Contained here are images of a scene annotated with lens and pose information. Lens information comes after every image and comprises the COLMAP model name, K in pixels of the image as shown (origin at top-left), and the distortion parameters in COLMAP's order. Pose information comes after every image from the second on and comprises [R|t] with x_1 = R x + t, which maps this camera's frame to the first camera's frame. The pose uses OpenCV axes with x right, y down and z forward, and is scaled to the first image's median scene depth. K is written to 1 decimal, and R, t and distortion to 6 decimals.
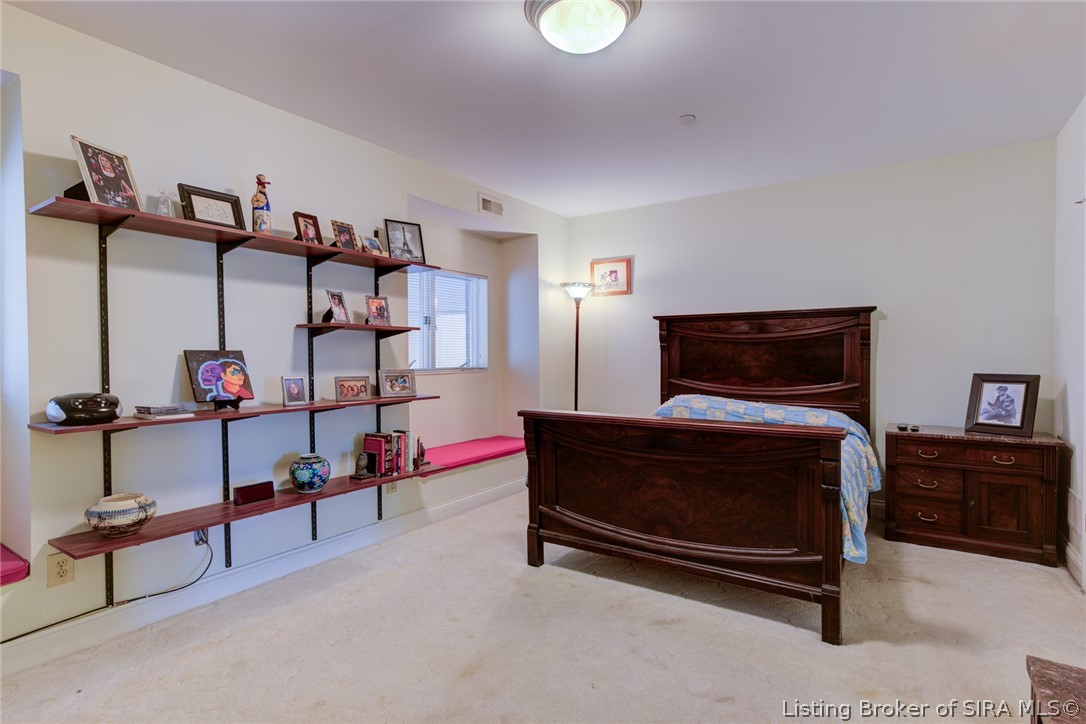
lens RADIAL K [[537.0, 0, 523.4], [0, 537.0, 346.8], [0, 0, 1]] dist [0.003930, 0.003873]
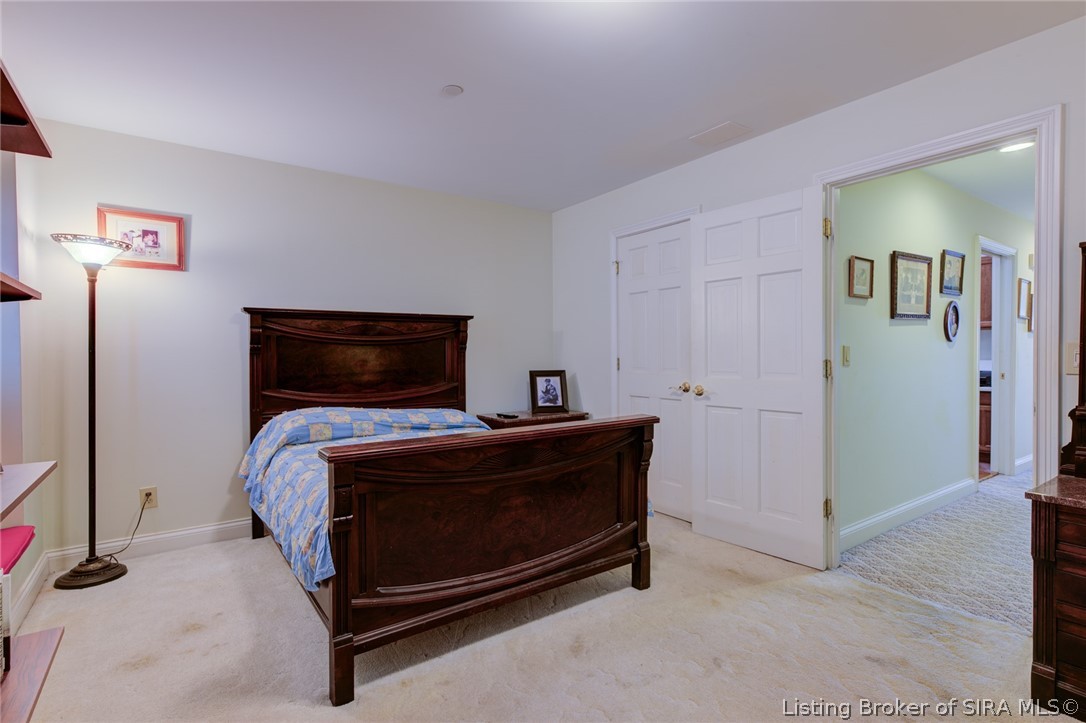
lens RADIAL K [[537.0, 0, 543.3], [0, 537.0, 355.2], [0, 0, 1]] dist [0.003930, 0.003873]
pose [[0.342636, -0.001617, 0.939467, -0.485786], [-0.003406, 0.999990, 0.002964, 0.007888], [-0.939462, -0.004215, 0.342627, 0.580780]]
